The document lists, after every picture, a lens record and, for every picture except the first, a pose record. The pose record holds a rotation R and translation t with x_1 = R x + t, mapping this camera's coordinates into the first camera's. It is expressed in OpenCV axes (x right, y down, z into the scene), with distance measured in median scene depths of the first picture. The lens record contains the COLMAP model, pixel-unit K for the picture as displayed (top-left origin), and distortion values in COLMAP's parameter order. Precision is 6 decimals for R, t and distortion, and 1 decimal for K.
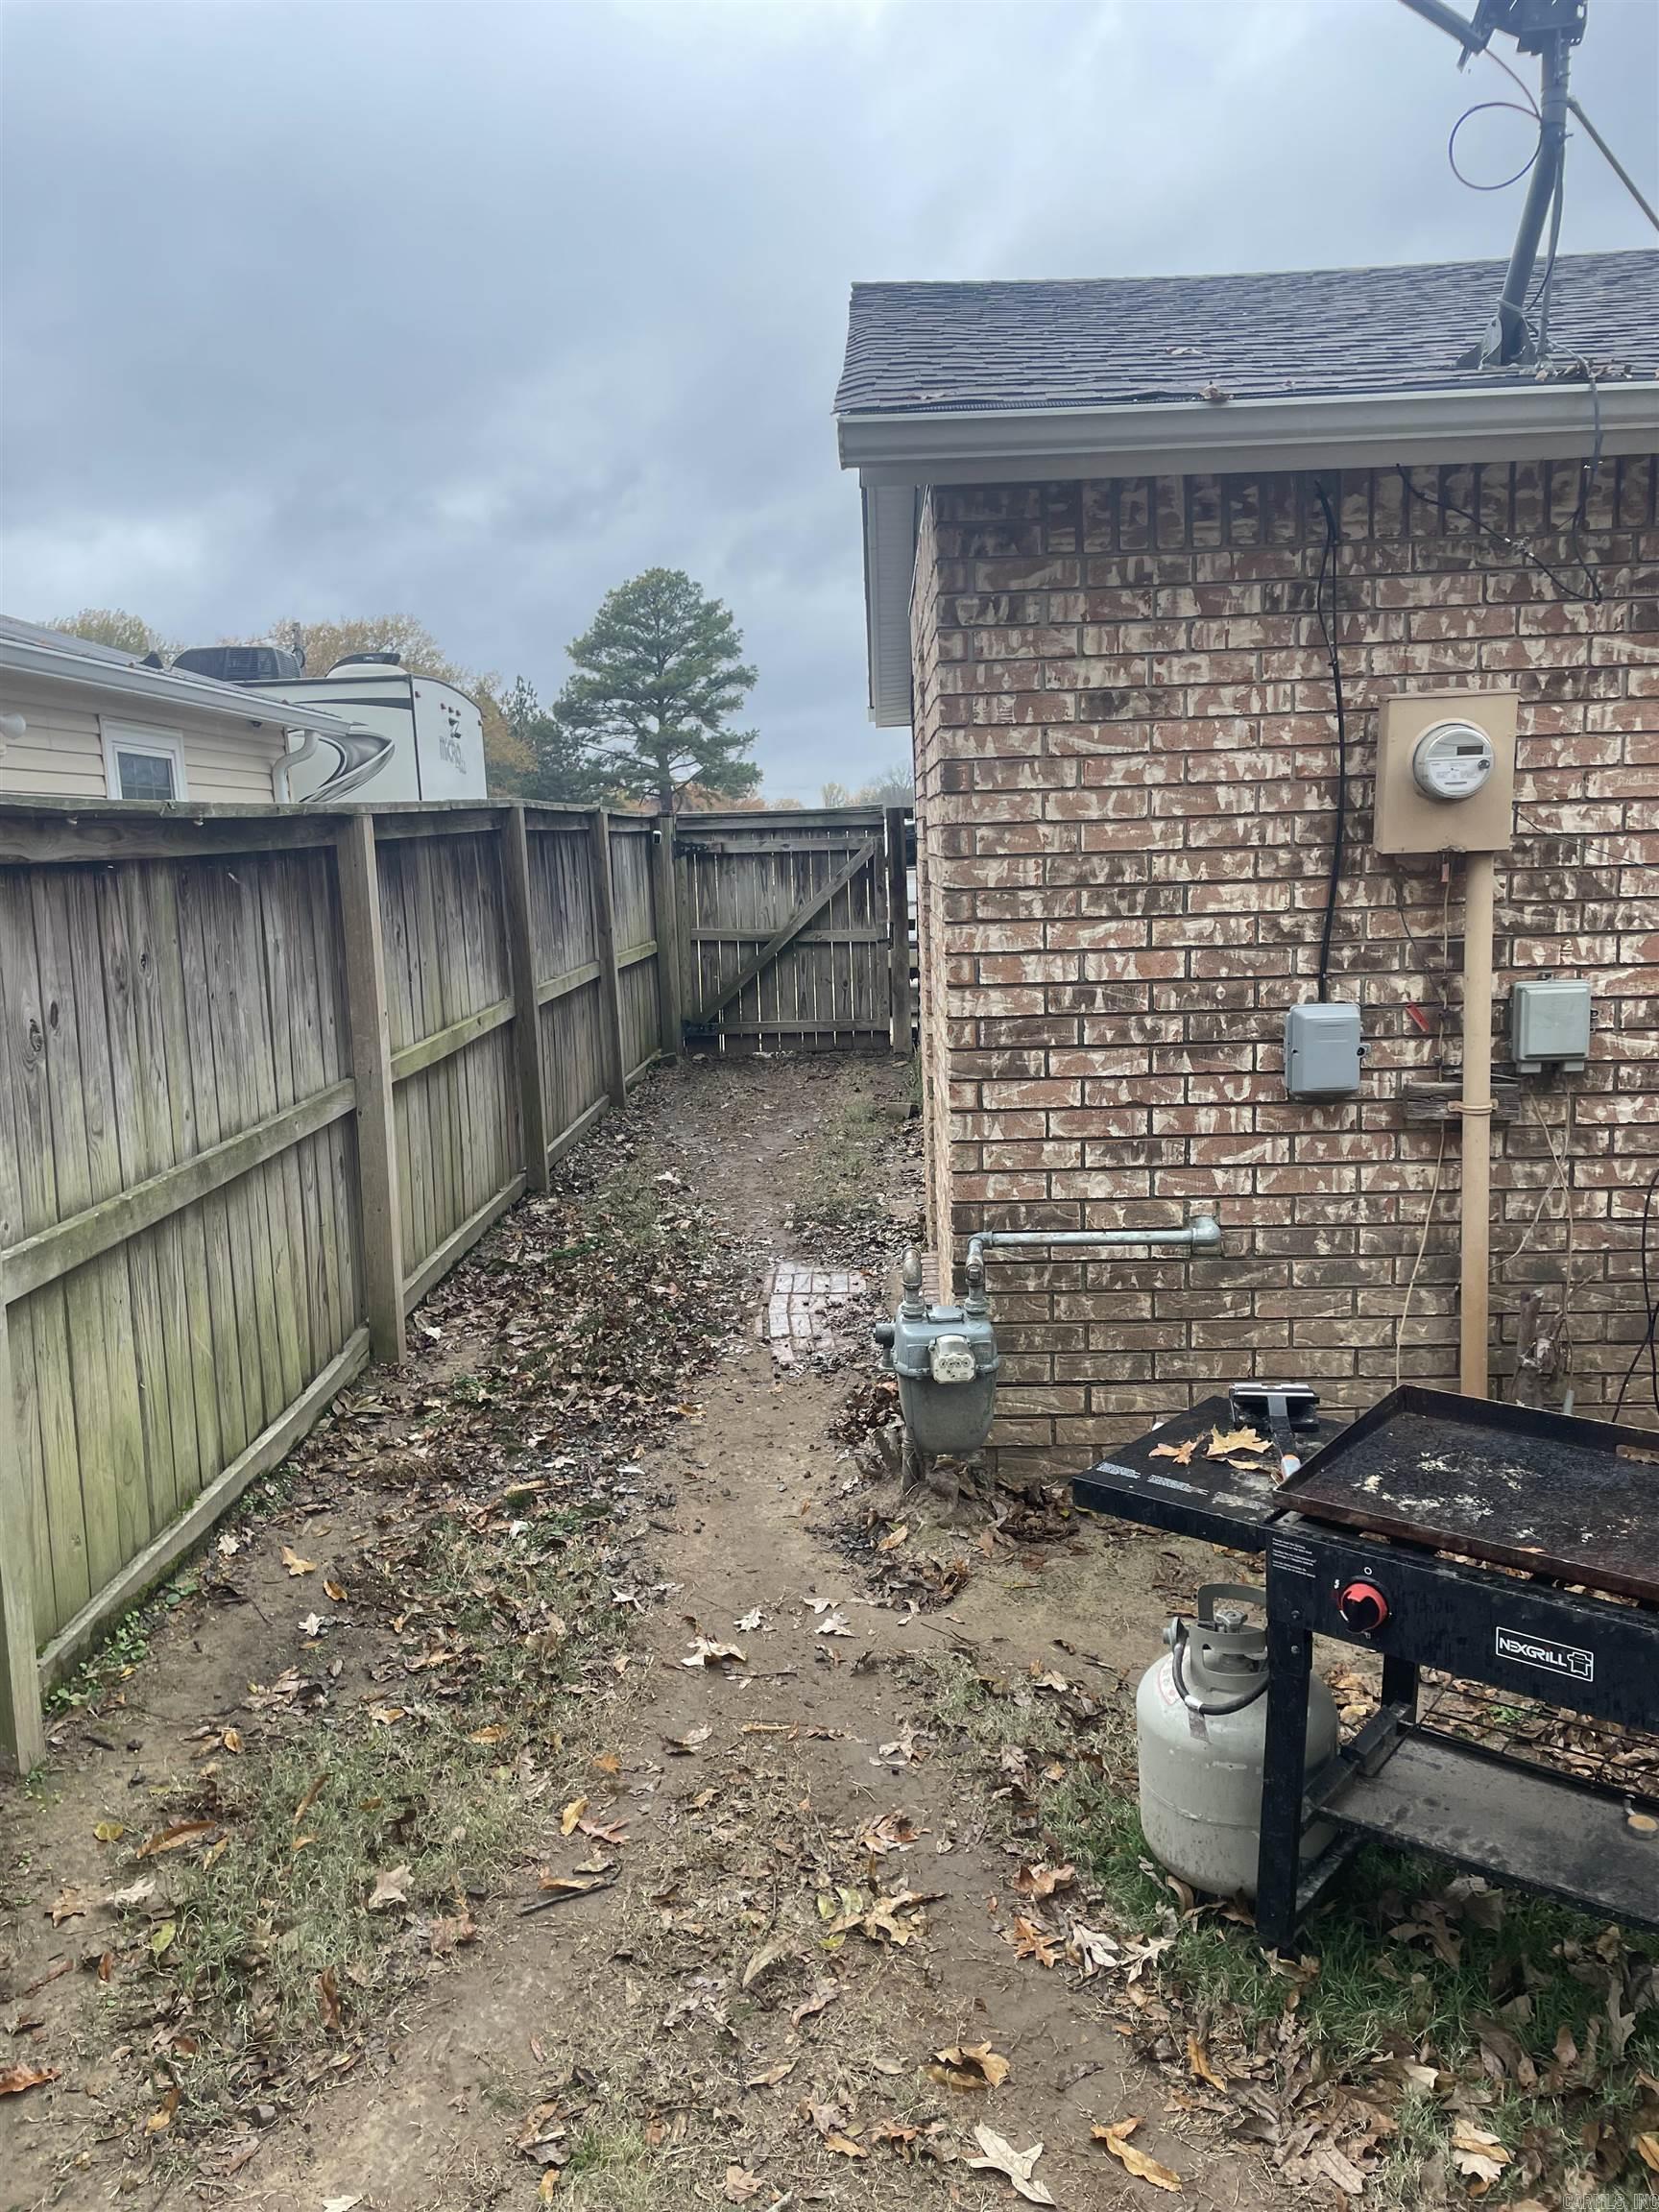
lens RADIAL K [[1685.6, 0, 826.5], [0, 1685.6, 1101.7], [0, 0, 1]] dist [0.087955, -0.106473]
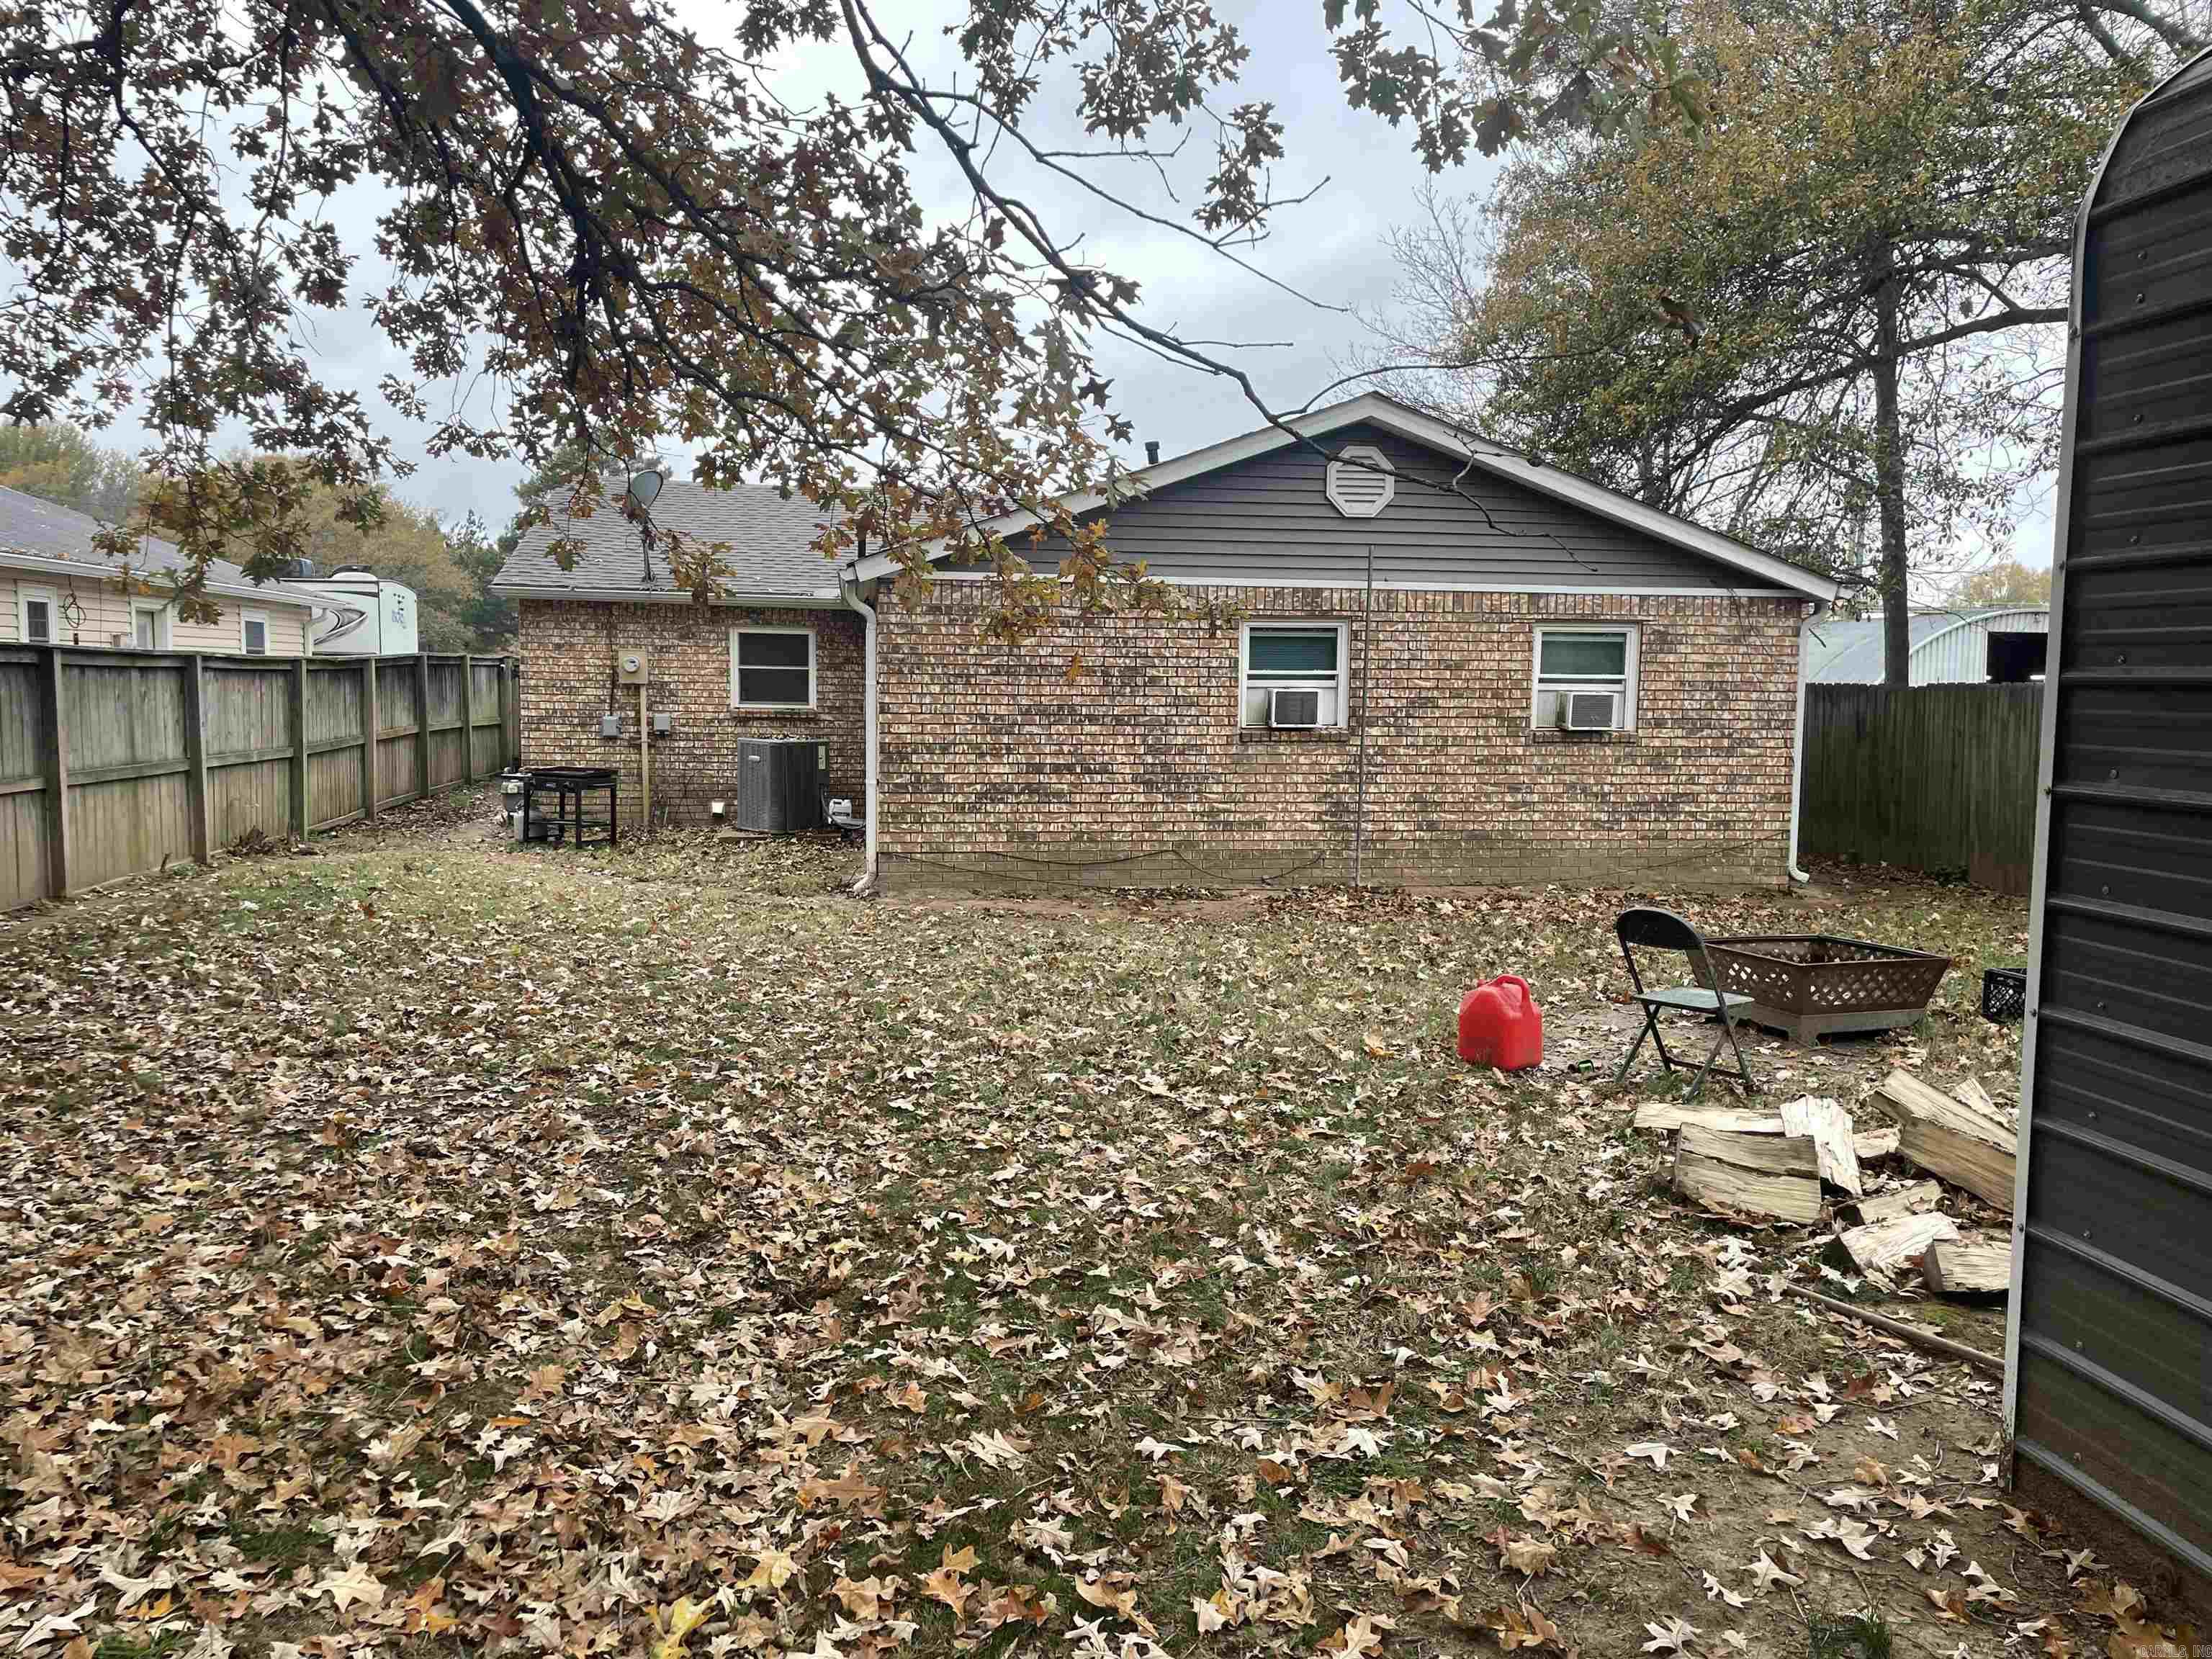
lens RADIAL K [[1685.6, 0, 1108.9], [0, 1685.6, 834.9], [0, 0, 1]] dist [0.087955, -0.106473]
pose [[0.982320, 0.034106, 0.184074, 0.755924], [-0.022212, 0.997553, -0.066298, 0.507579], [-0.185885, 0.061037, 0.980674, -3.510813]]
